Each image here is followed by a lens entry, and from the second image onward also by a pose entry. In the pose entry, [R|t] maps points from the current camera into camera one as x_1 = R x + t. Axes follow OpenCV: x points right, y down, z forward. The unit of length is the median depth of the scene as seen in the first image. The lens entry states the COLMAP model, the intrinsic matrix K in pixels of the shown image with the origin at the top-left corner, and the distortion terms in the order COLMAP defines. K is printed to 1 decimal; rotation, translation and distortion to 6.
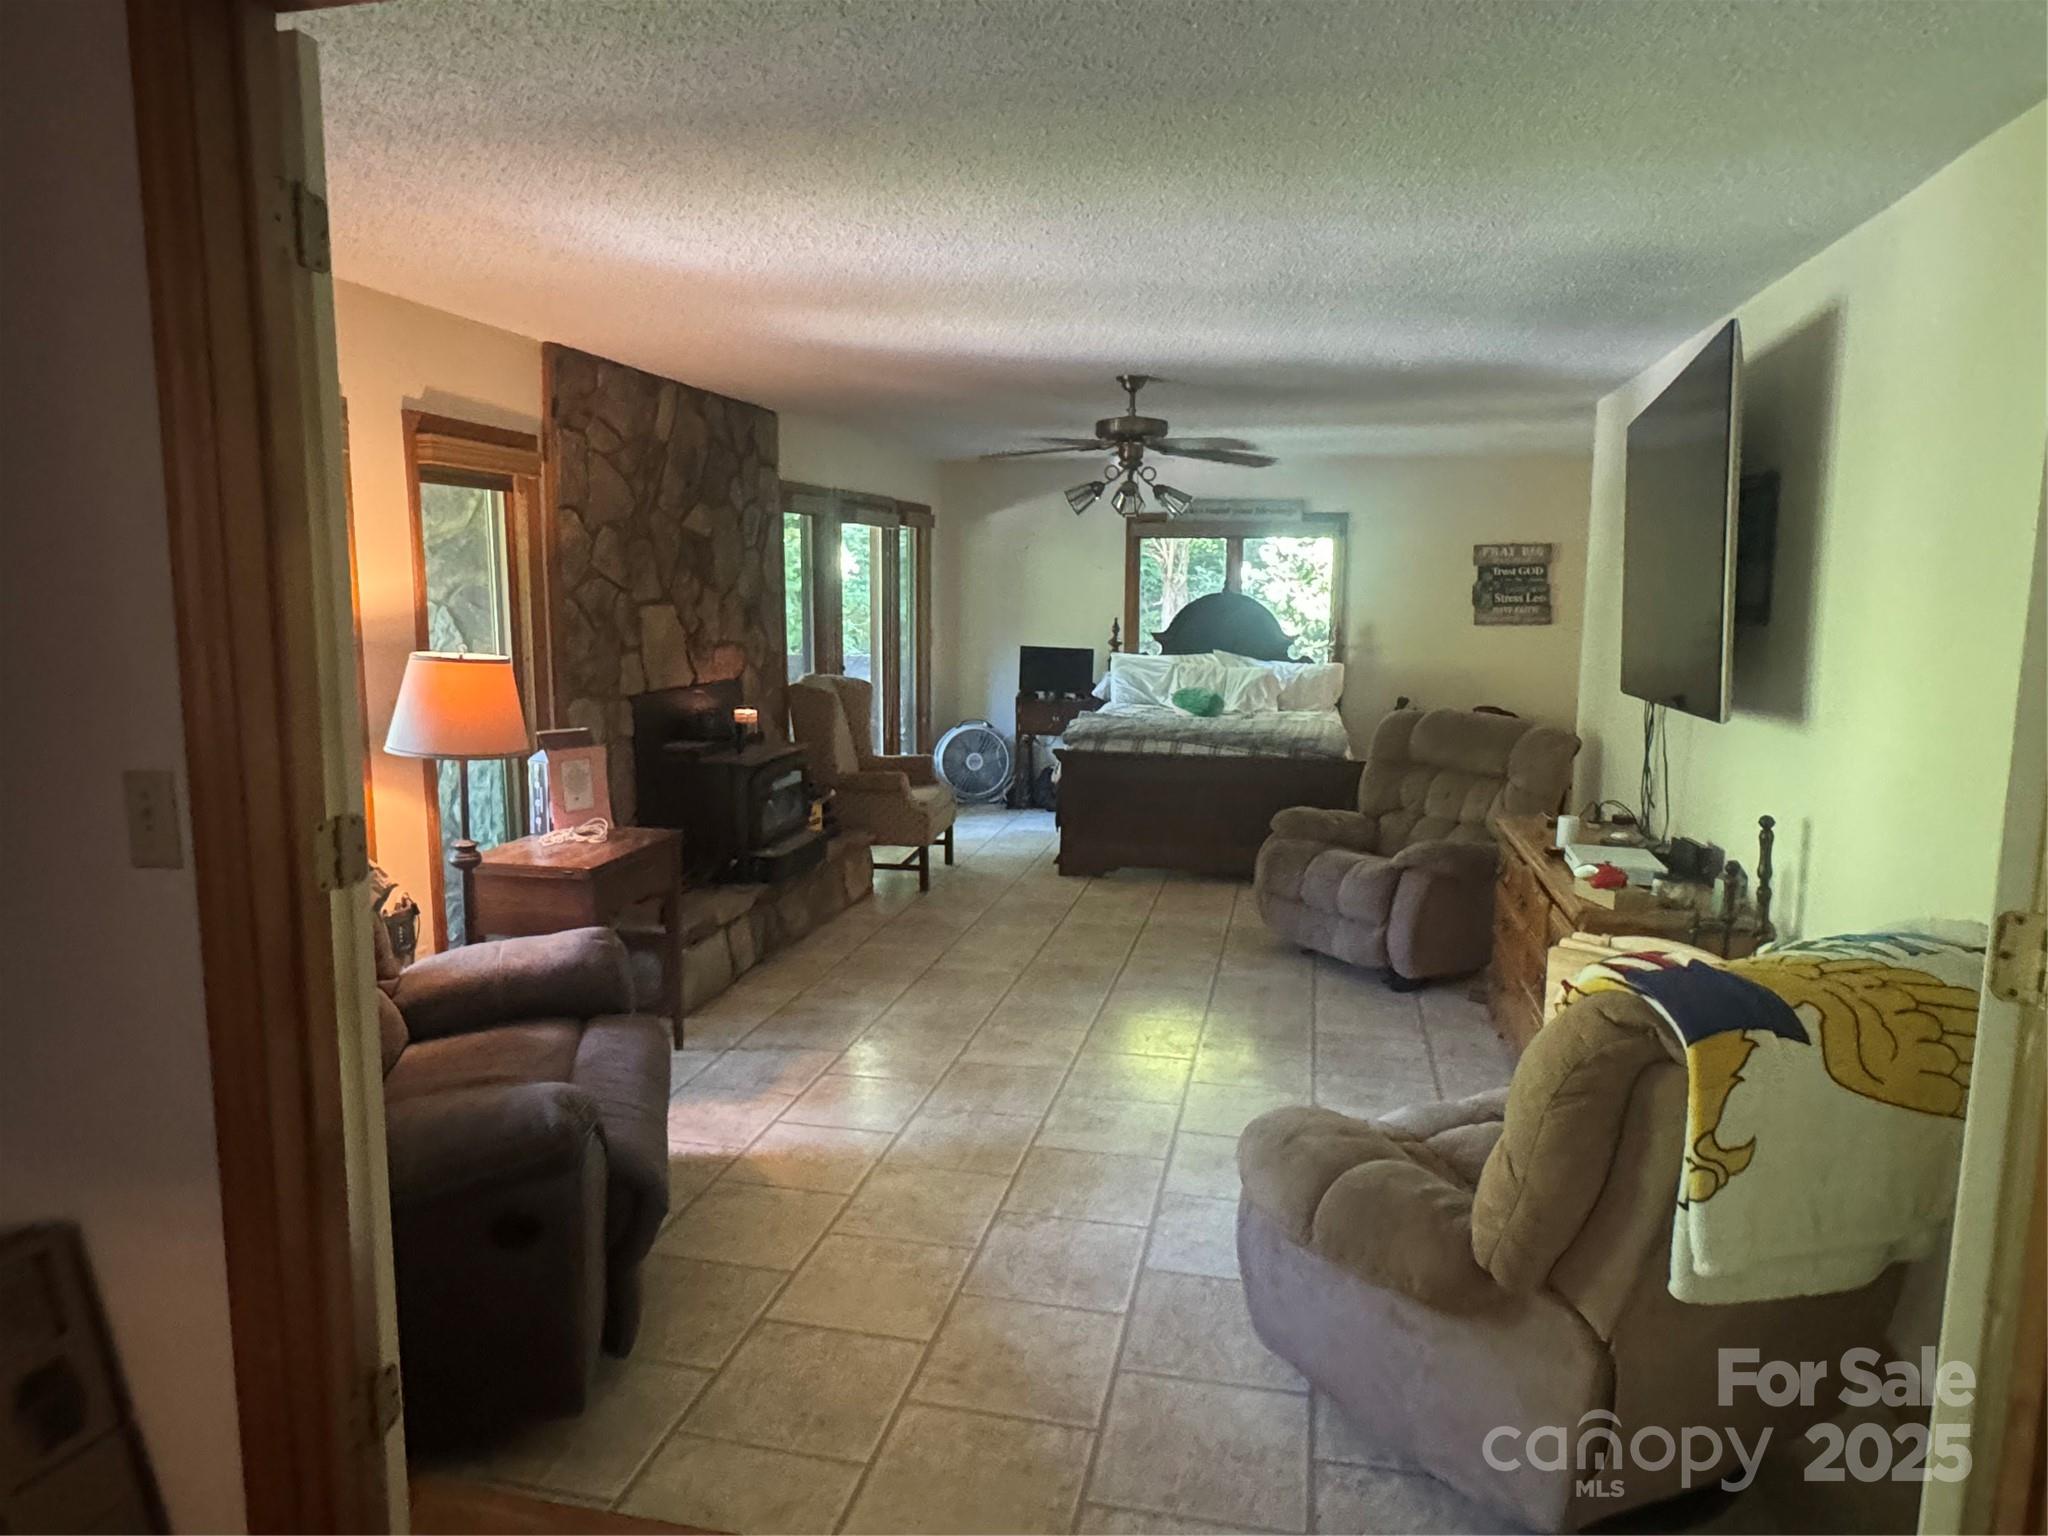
lens RADIAL K [[1297.3, 0, 1024.0], [0, 1297.3, 768.0], [0, 0, 1]] dist [-0.000204, -0.000731]
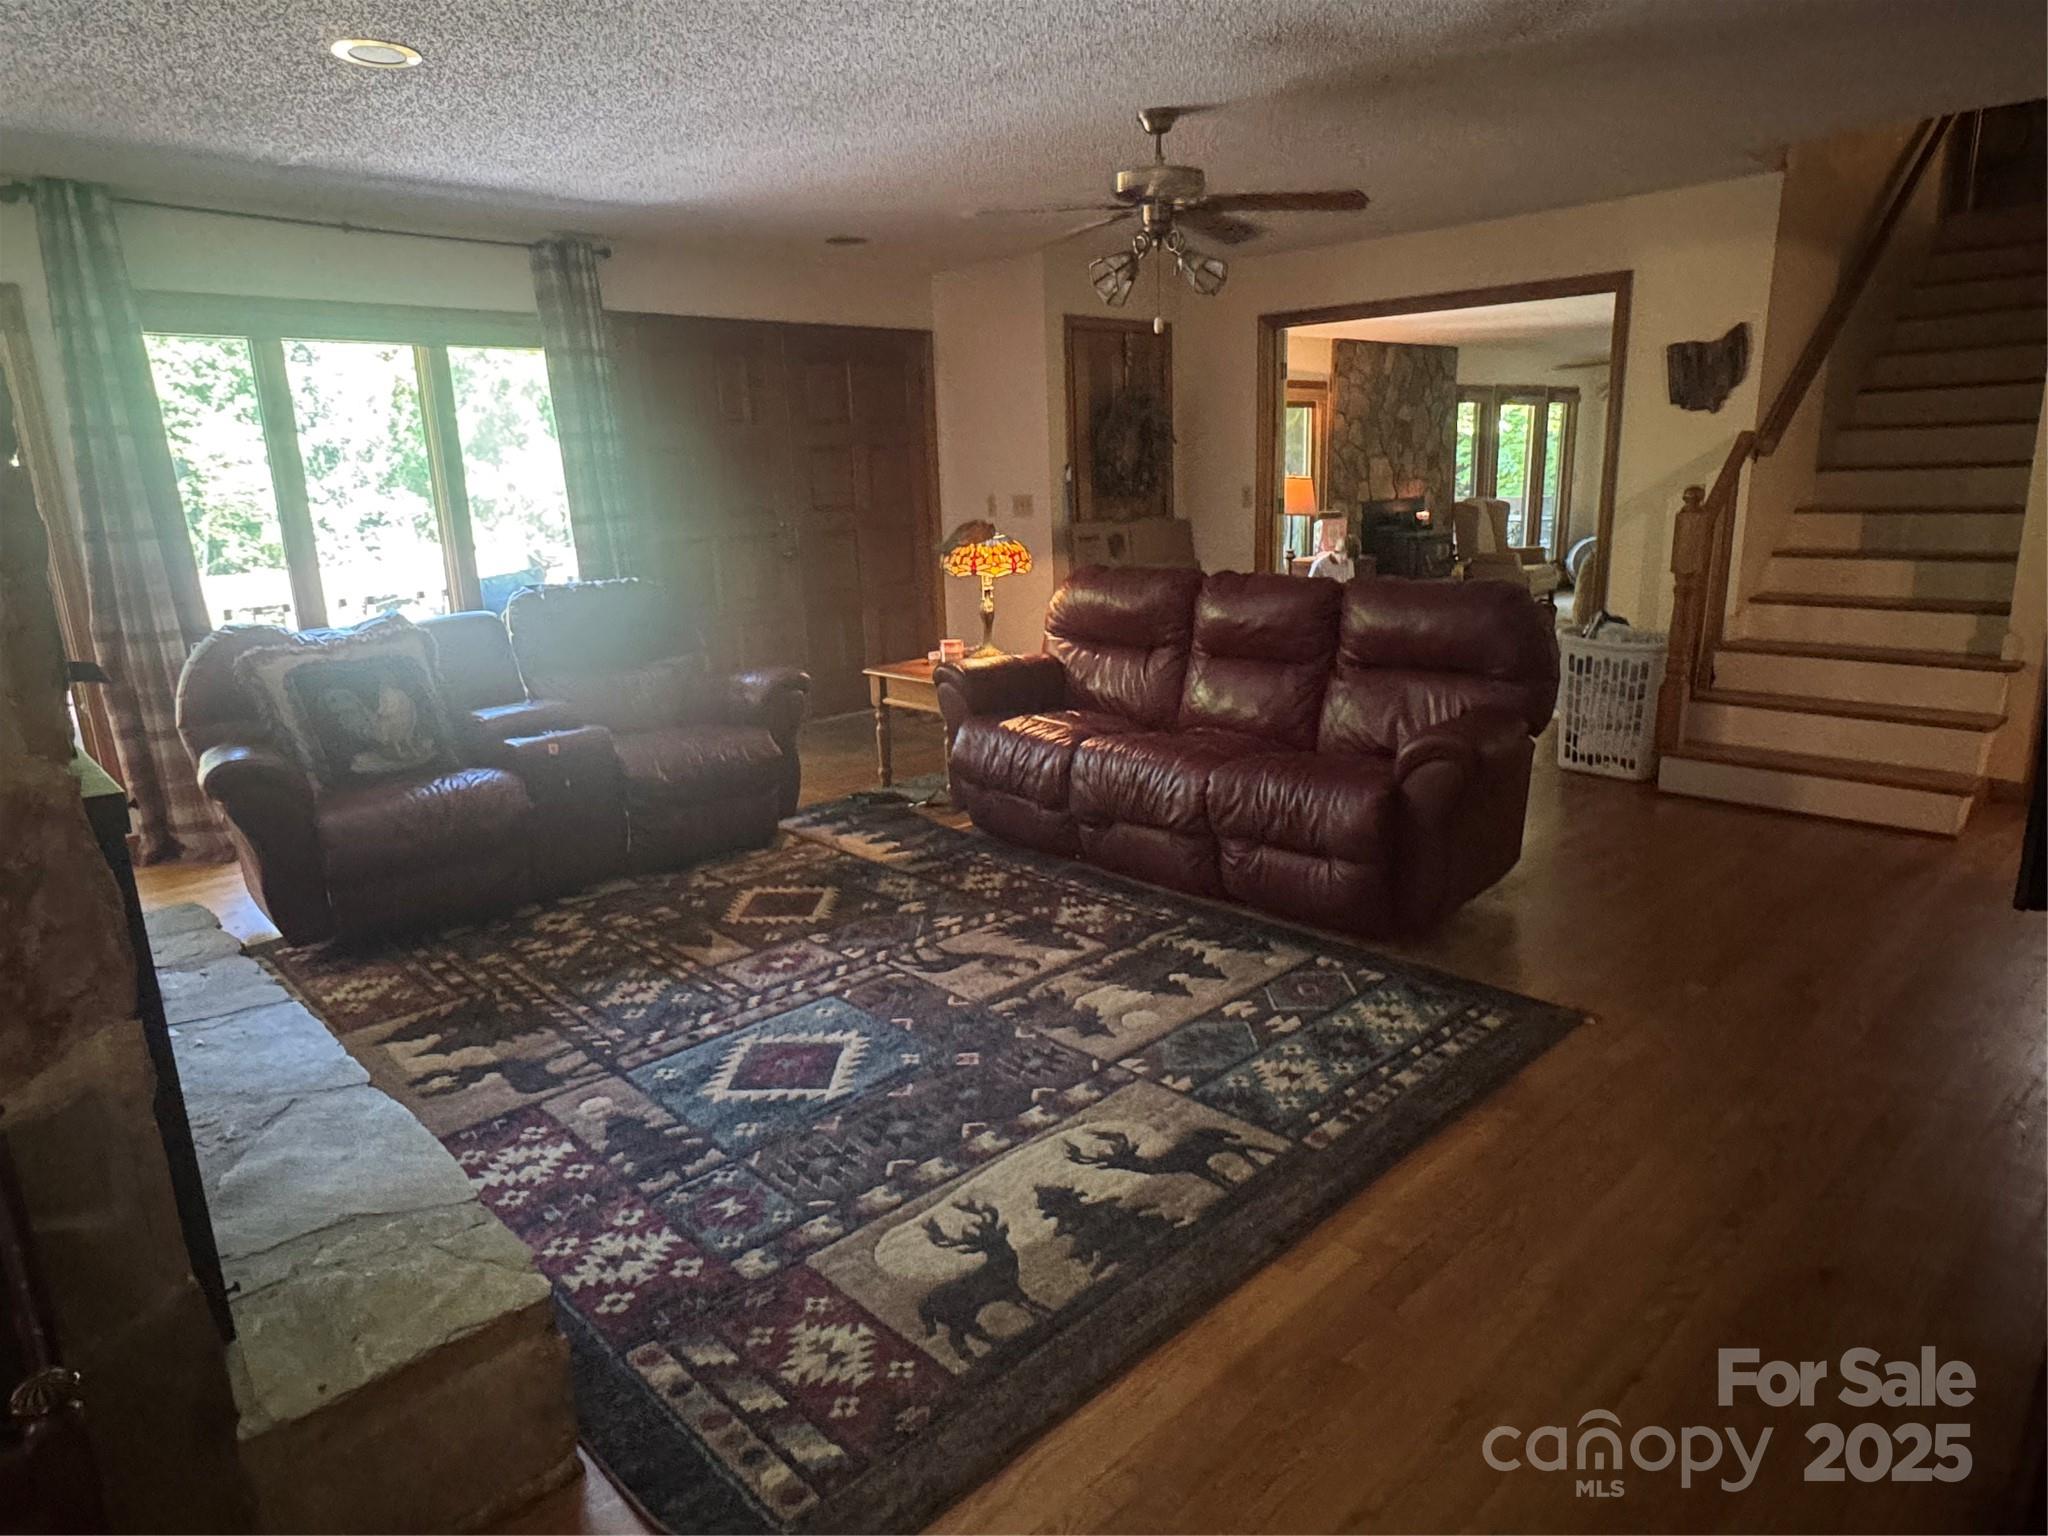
lens RADIAL K [[1297.3, 0, 1024.0], [0, 1297.3, 768.0], [0, 0, 1]] dist [-0.000204, -0.000731]
pose [[0.839682, 0.095278, -0.534656, 0.384855], [-0.042509, 0.993000, 0.110196, 0.157925], [0.541413, -0.069802, 0.837854, -1.042571]]
